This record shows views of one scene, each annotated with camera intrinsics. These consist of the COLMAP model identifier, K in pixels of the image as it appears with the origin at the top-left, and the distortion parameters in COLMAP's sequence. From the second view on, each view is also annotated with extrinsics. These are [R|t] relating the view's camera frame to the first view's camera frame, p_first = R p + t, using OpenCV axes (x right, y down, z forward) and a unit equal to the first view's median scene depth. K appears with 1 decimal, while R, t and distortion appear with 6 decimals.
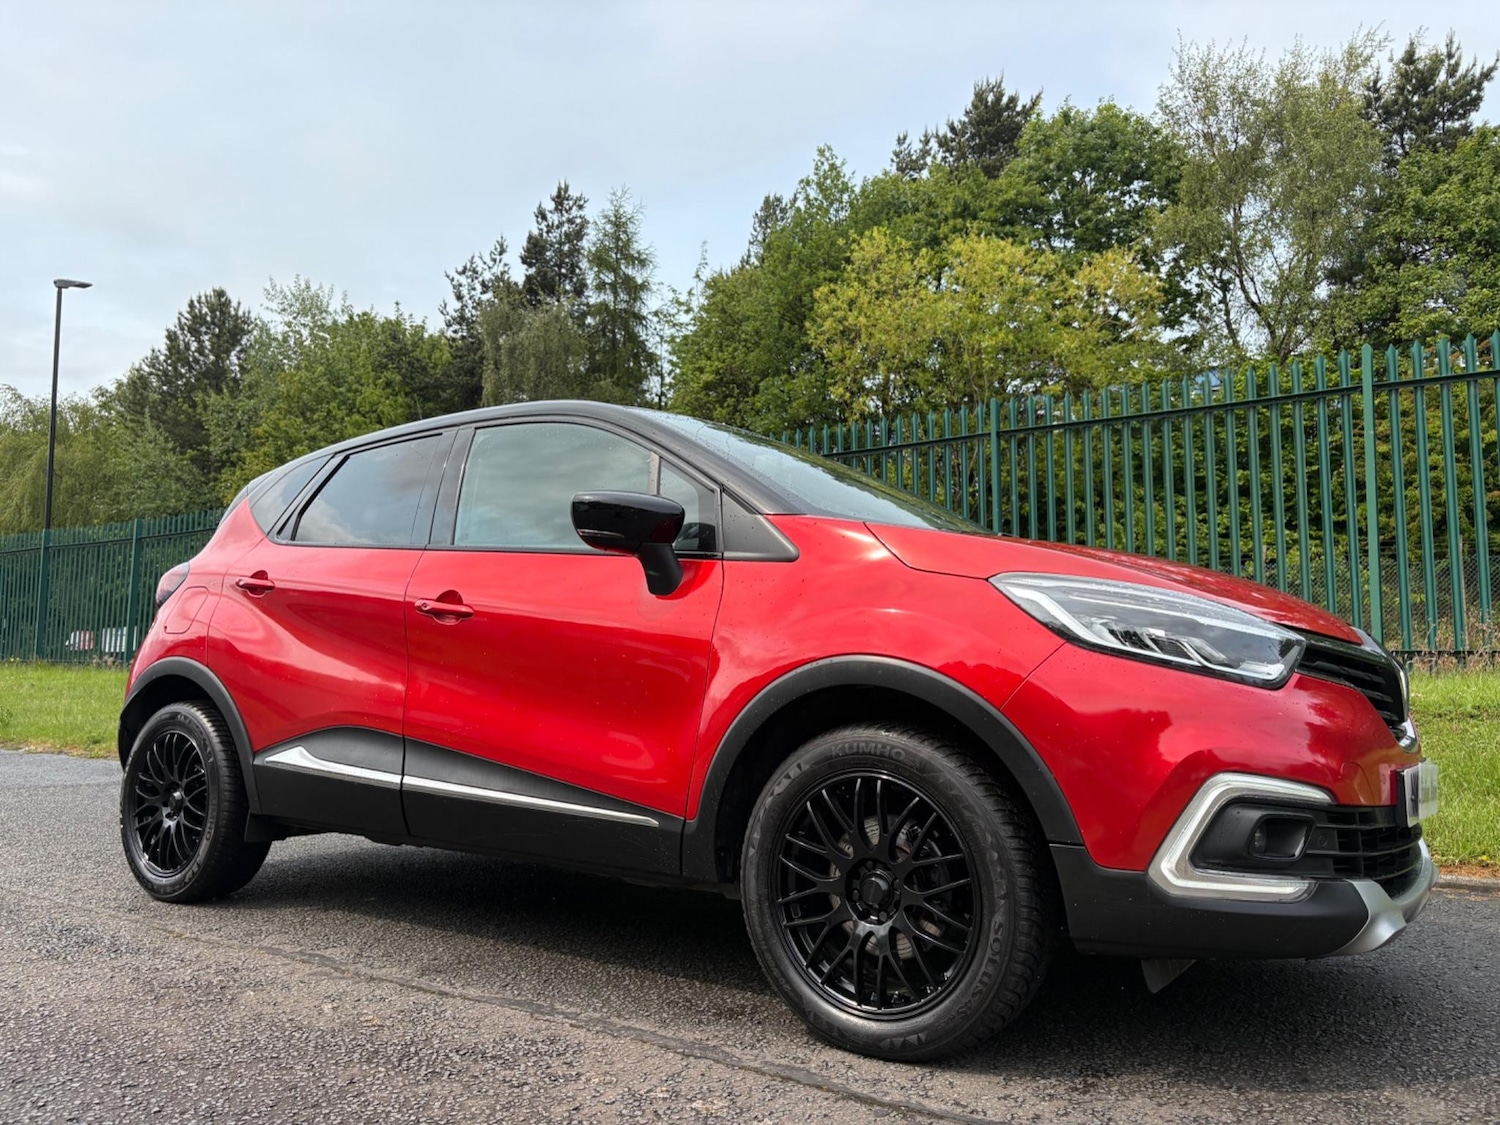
lens RADIAL K [[1156.4, 0, 750.6], [0, 1156.4, 547.0], [0, 0, 1]] dist [0.035588, -0.036468]
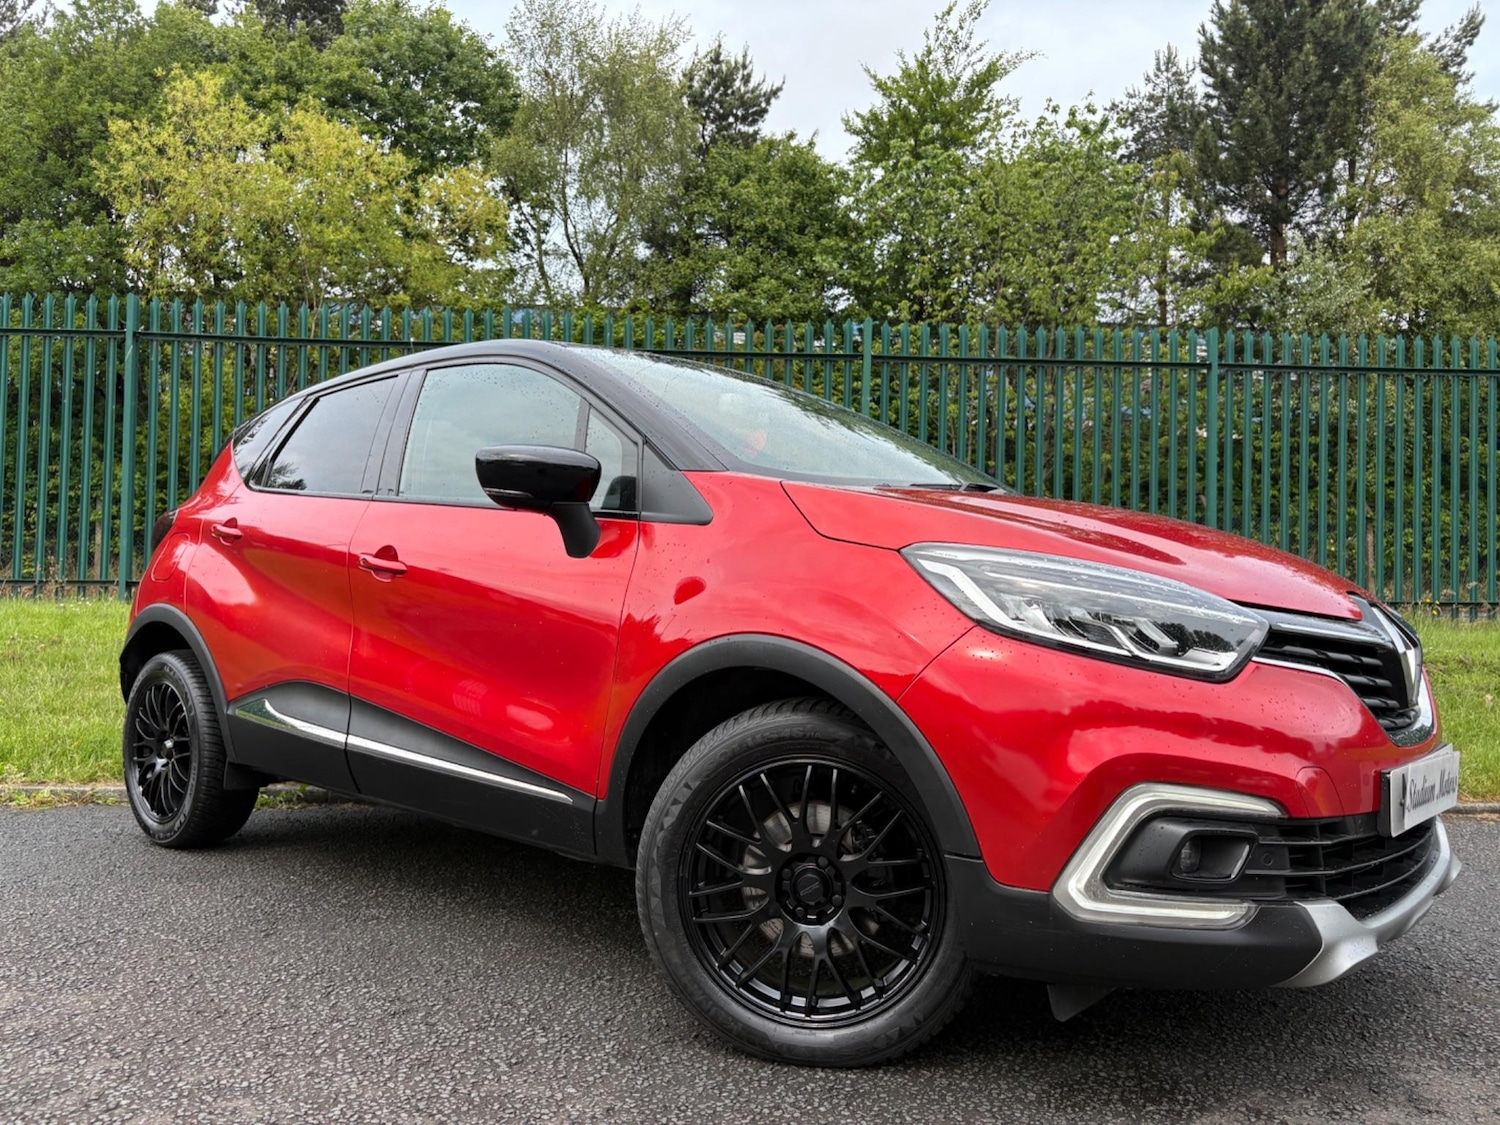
lens RADIAL K [[1160.8, 0, 750.4], [0, 1160.8, 551.8], [0, 0, 1]] dist [0.027690, -0.025082]
pose [[0.785662, 0.039054, 0.617421, -0.077898], [-0.081307, 0.995867, 0.040470, 0.003992], [-0.613289, -0.081997, 0.785591, 0.064161]]
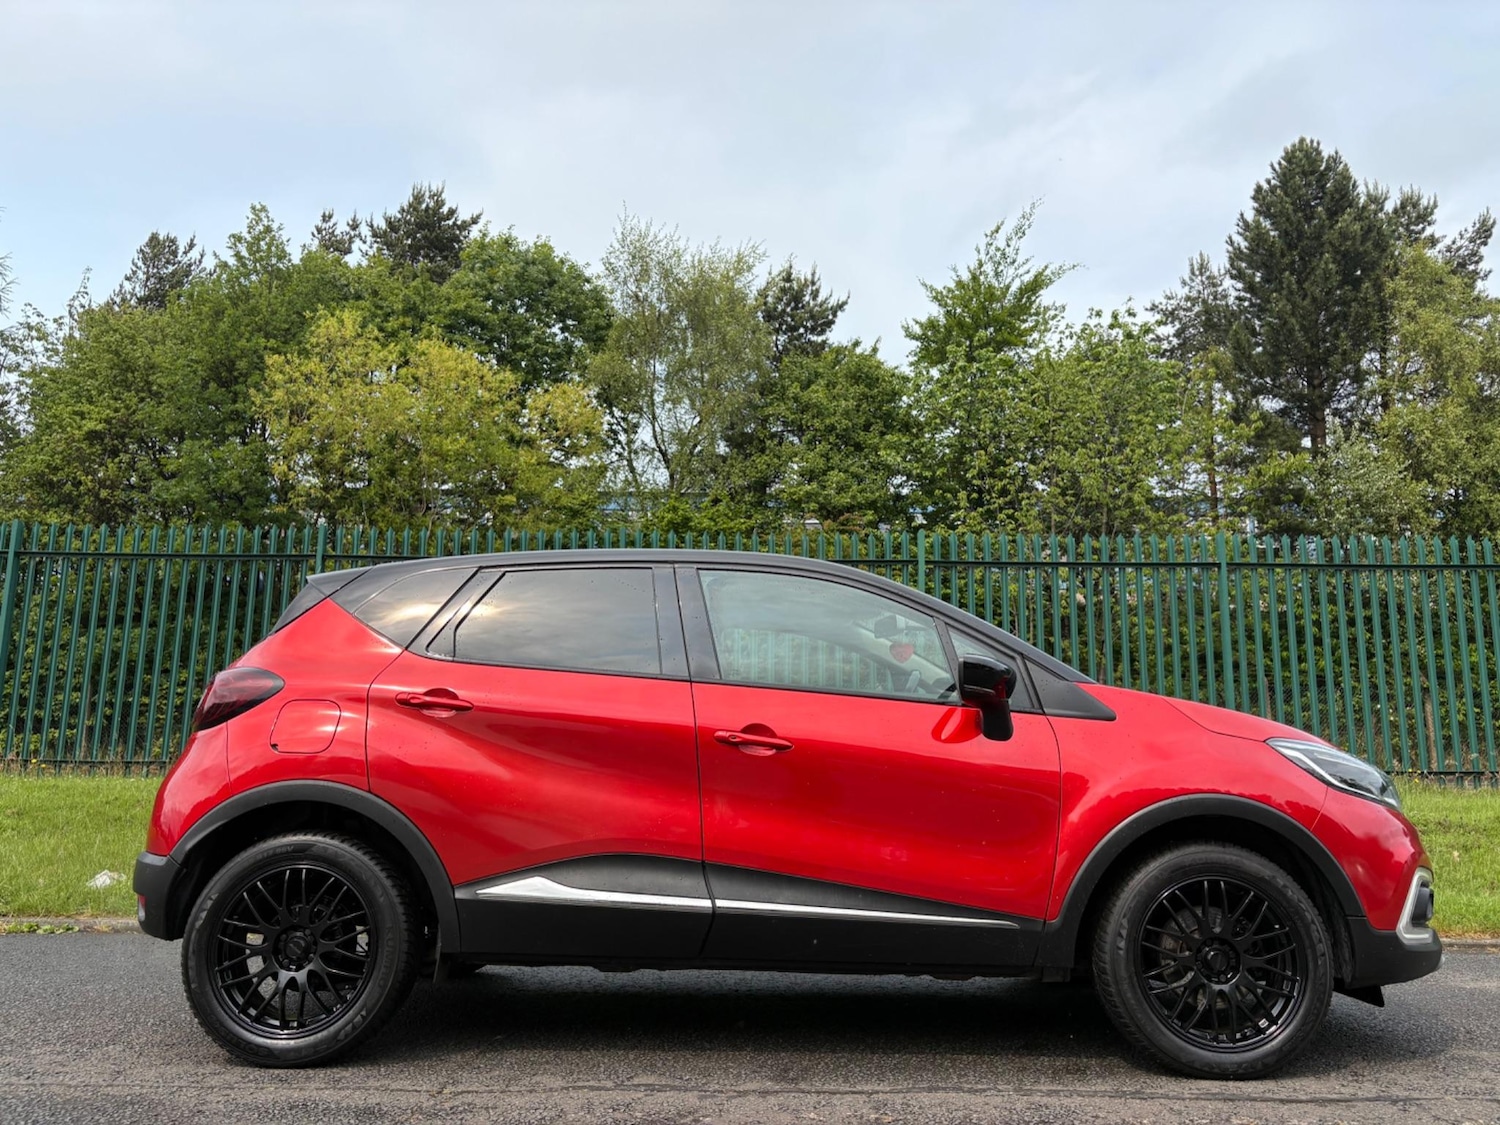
lens RADIAL K [[1156.4, 0, 763.4], [0, 1156.4, 554.5], [0, 0, 1]] dist [0.035588, -0.036468]
pose [[0.818008, 0.112923, 0.564013, -0.118427], [-0.069464, 0.992757, -0.098017, -0.001997], [-0.570997, 0.041000, 0.819928, 0.012118]]
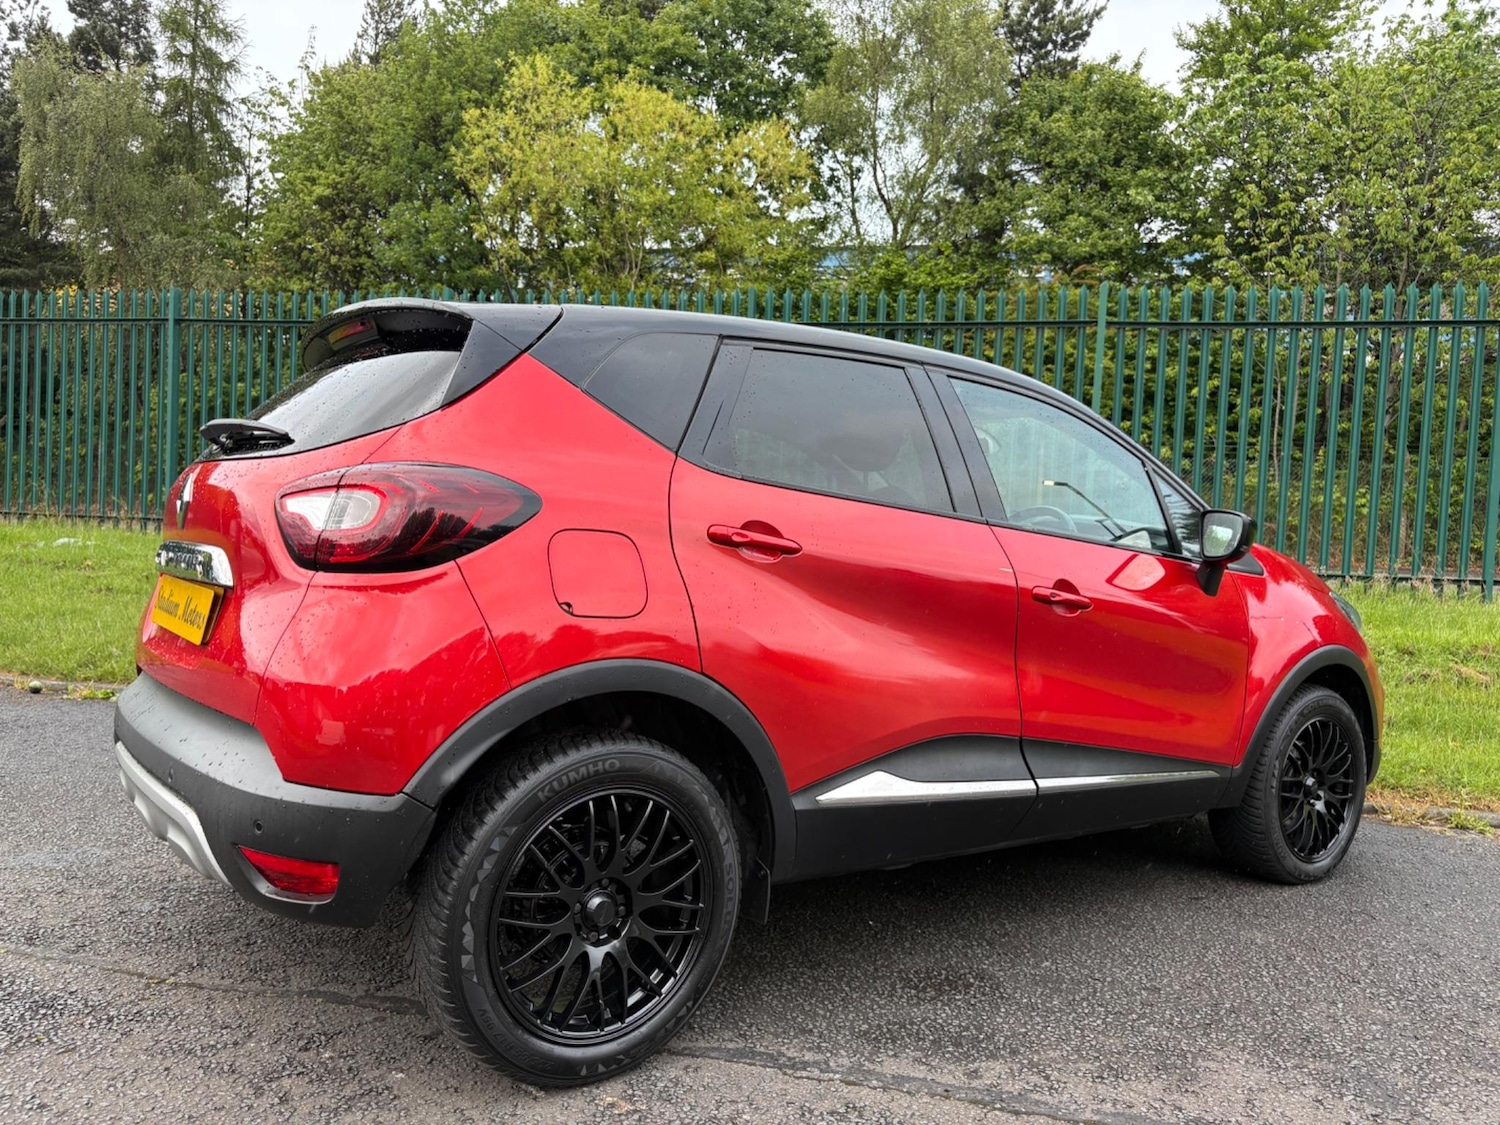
lens RADIAL K [[1160.8, 0, 746.2], [0, 1160.8, 560.8], [0, 0, 1]] dist [0.027690, -0.025082]
pose [[0.930318, 0.028506, 0.365644, -0.058708], [-0.080944, 0.988349, 0.128895, -0.010175], [-0.357709, -0.149510, 0.921787, 0.026397]]
